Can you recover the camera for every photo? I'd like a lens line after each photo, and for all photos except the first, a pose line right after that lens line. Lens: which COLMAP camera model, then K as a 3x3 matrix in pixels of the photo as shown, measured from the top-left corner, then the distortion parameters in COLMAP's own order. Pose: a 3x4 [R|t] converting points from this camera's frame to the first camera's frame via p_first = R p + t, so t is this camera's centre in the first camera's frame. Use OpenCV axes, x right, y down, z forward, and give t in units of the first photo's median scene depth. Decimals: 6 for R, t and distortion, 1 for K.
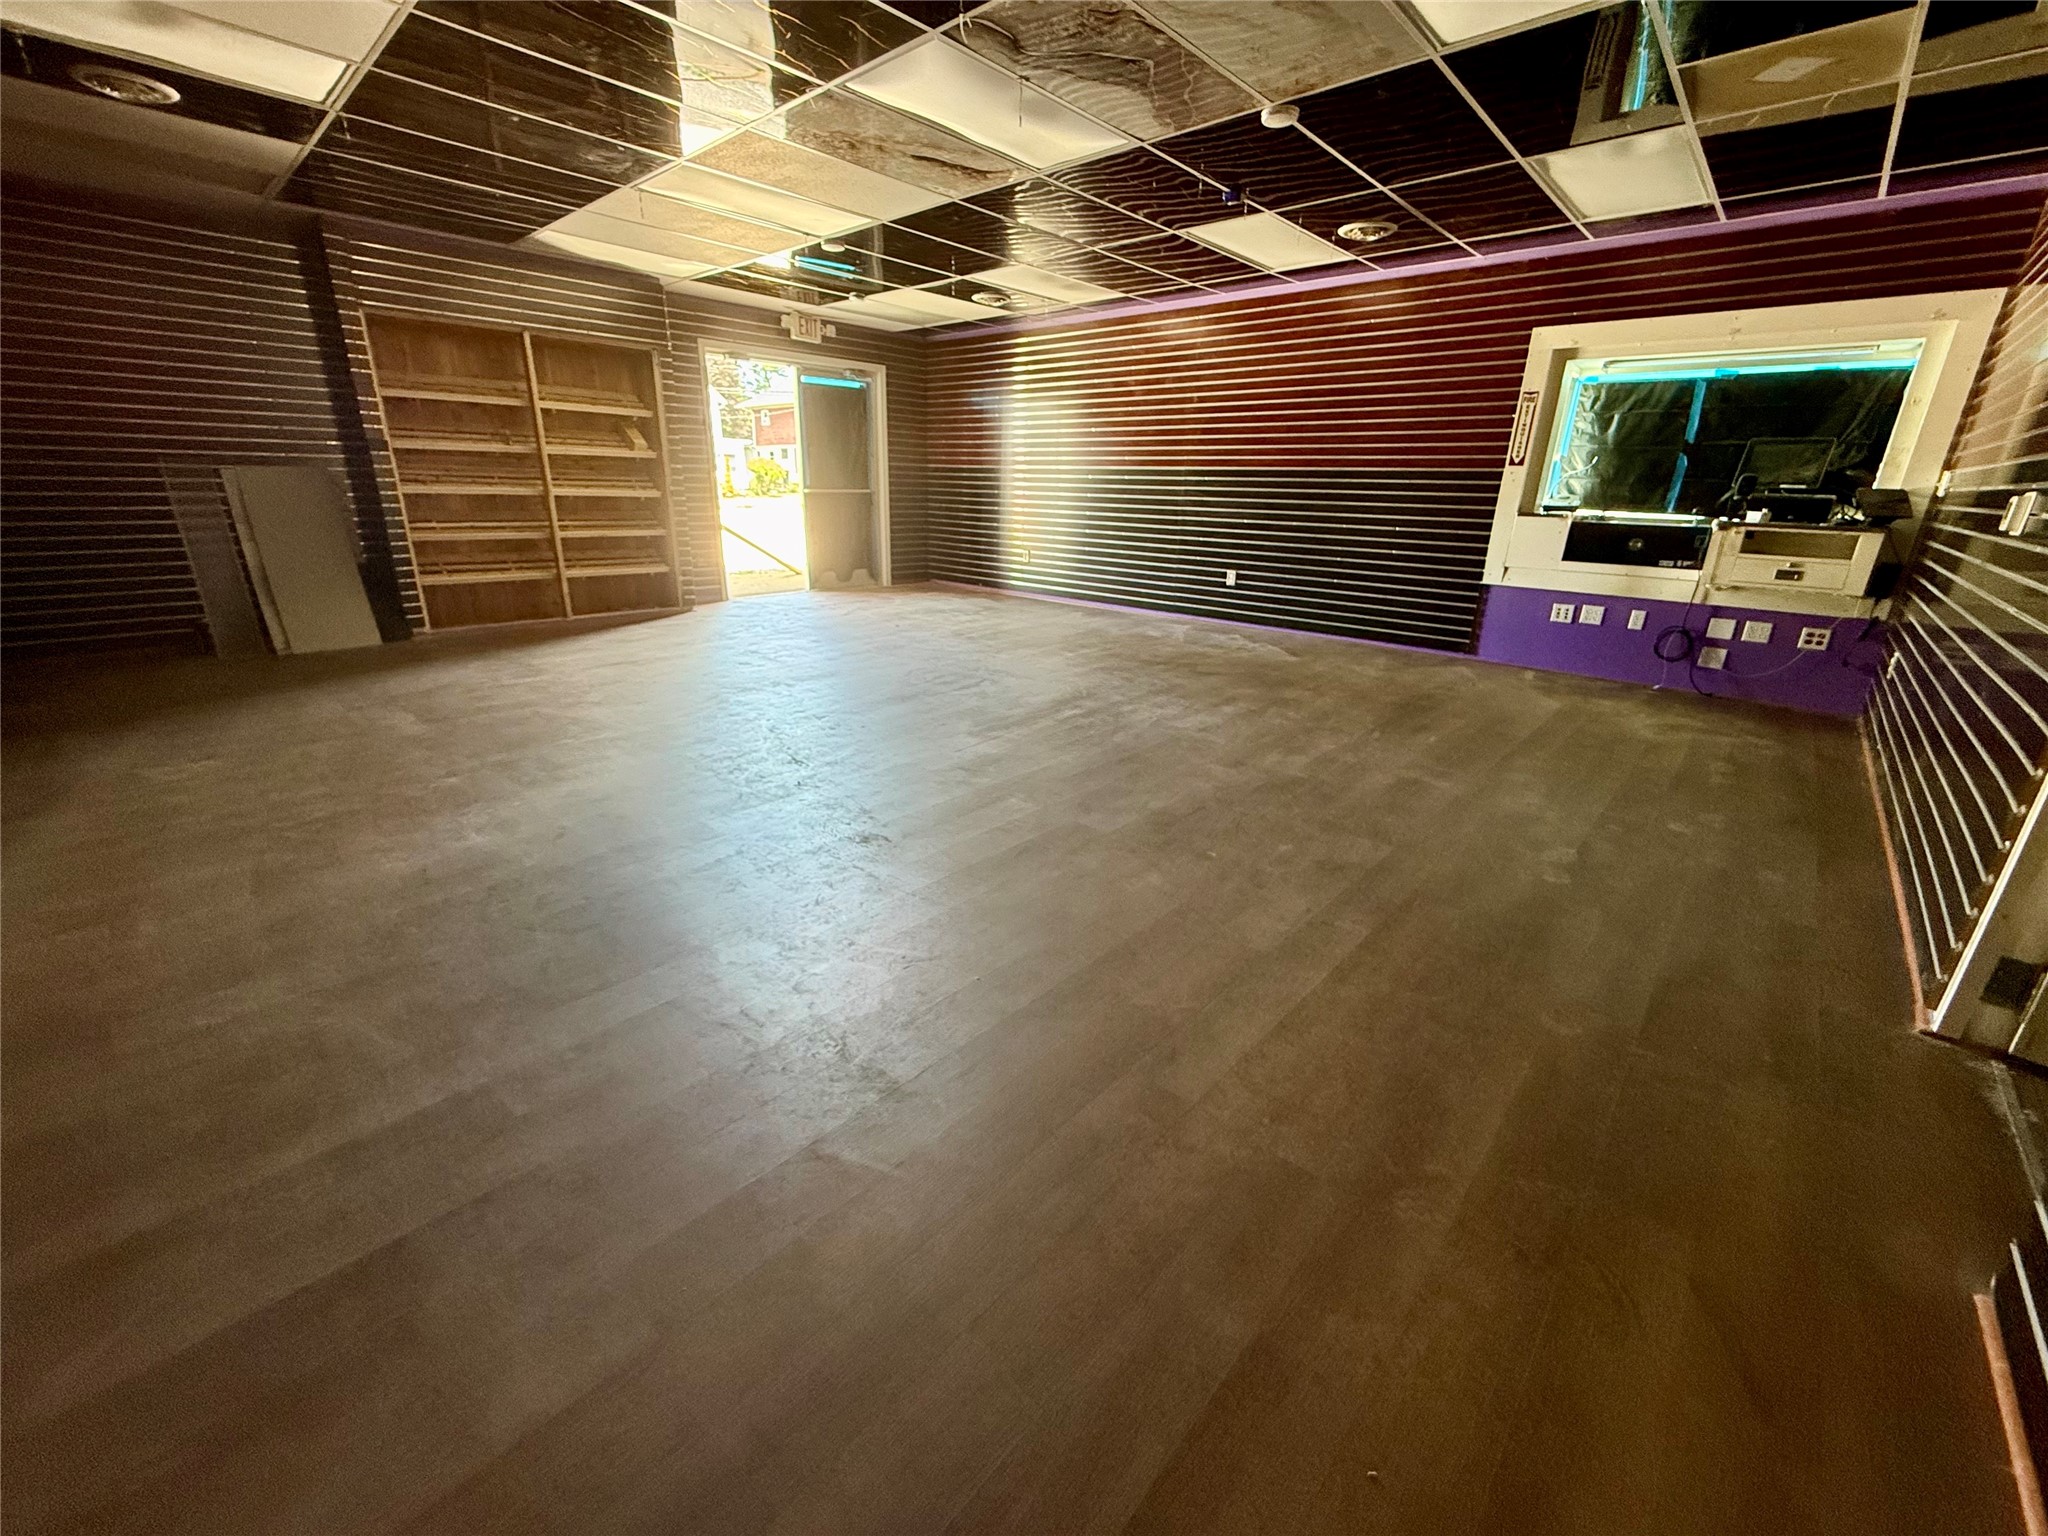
lens RADIAL K [[816.5, 0, 1025.3], [0, 816.5, 767.4], [0, 0, 1]] dist [0.000791, 0.000289]
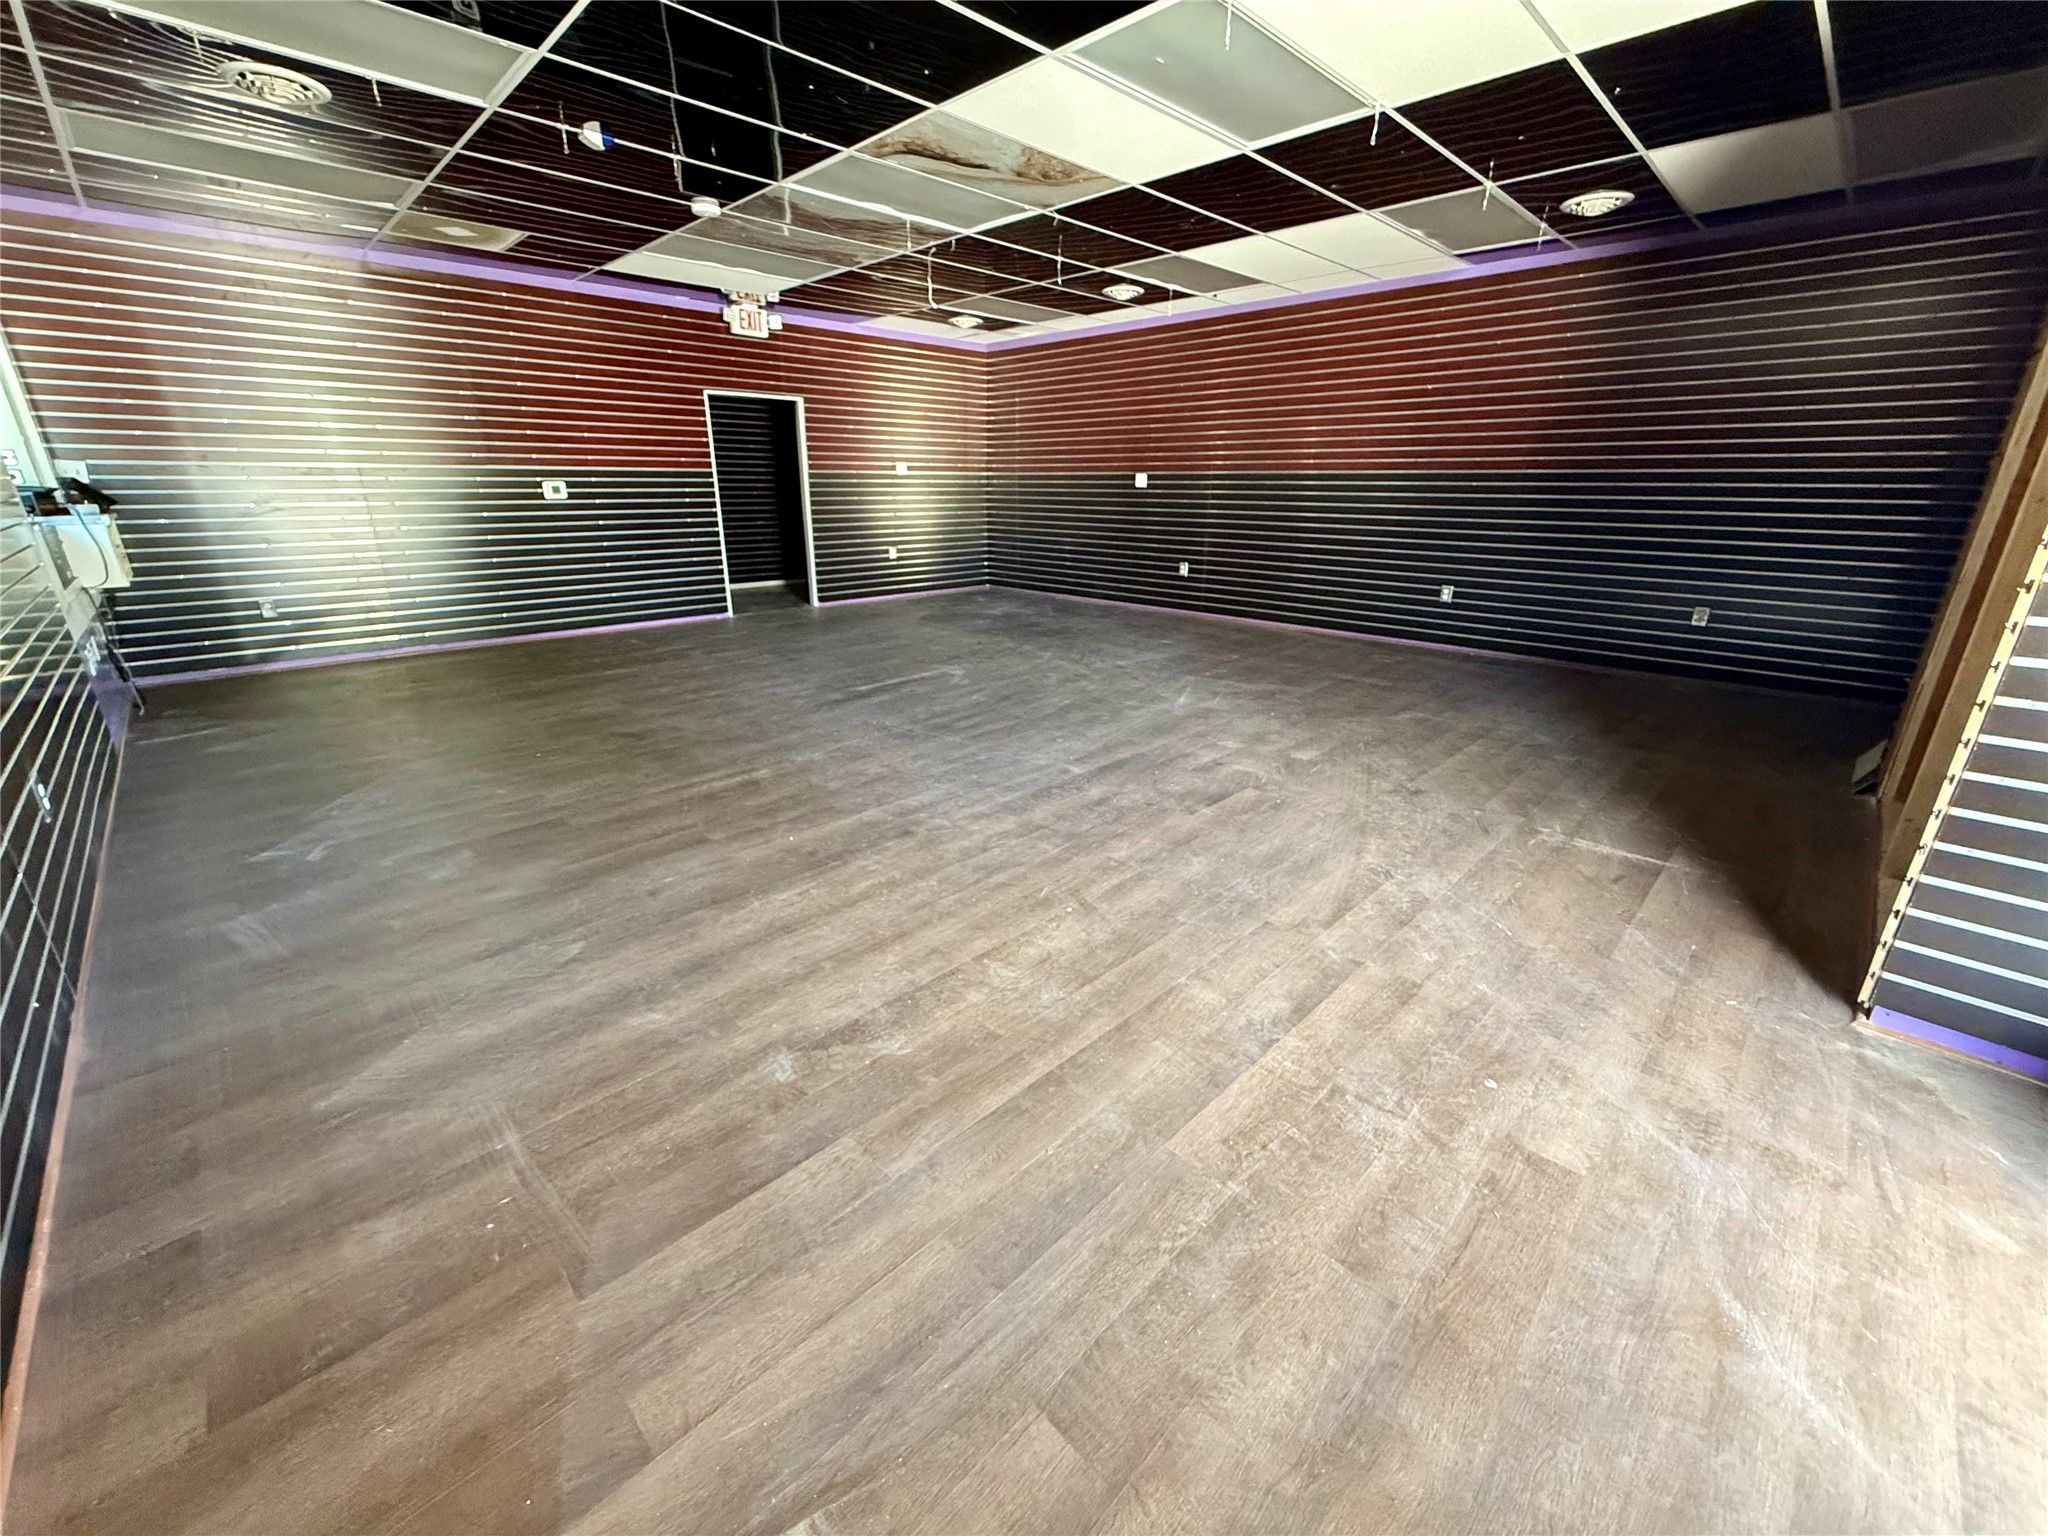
lens RADIAL K [[816.5, 0, 1019.5], [0, 816.5, 765.6], [0, 0, 1]] dist [0.000791, 0.000289]
pose [[-0.998623, -0.038652, 0.035478, -0.170753], [-0.007876, 0.778979, 0.627001, -0.586480], [-0.051871, 0.625858, -0.778210, 1.620595]]
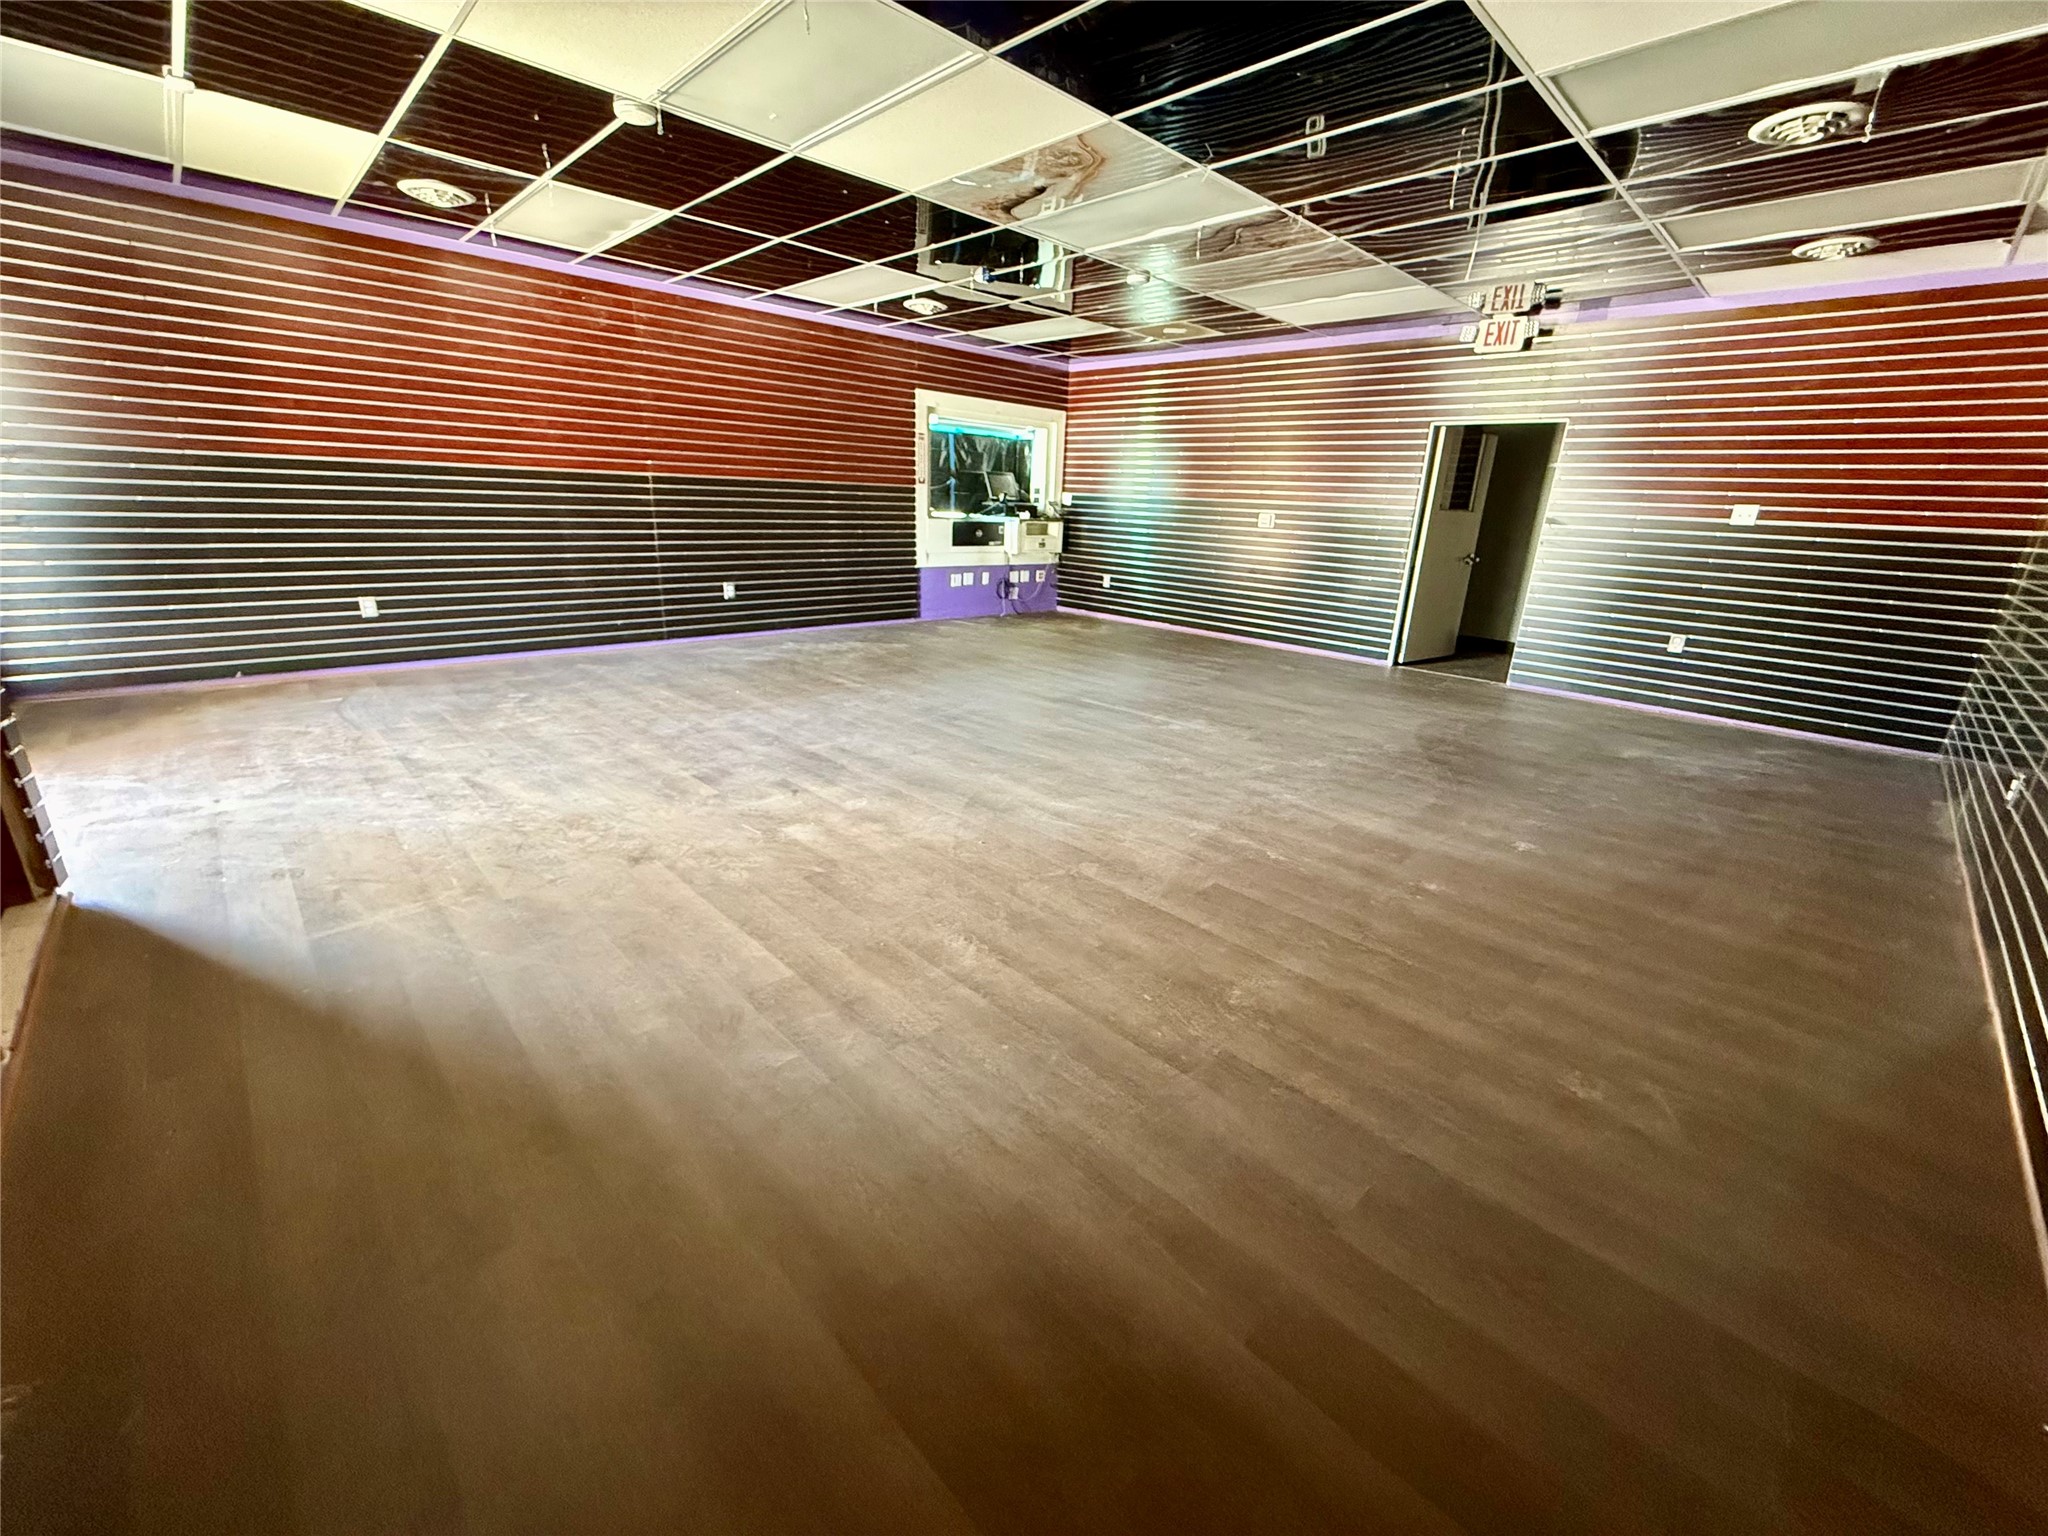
lens RADIAL K [[816.5, 0, 1020.9], [0, 816.5, 766.4], [0, 0, 1]] dist [0.000791, 0.000289]
pose [[0.054683, -0.329807, 0.942463, -0.933659], [0.294288, 0.907273, 0.300418, -0.307406], [-0.954151, 0.260928, 0.146671, 0.775860]]
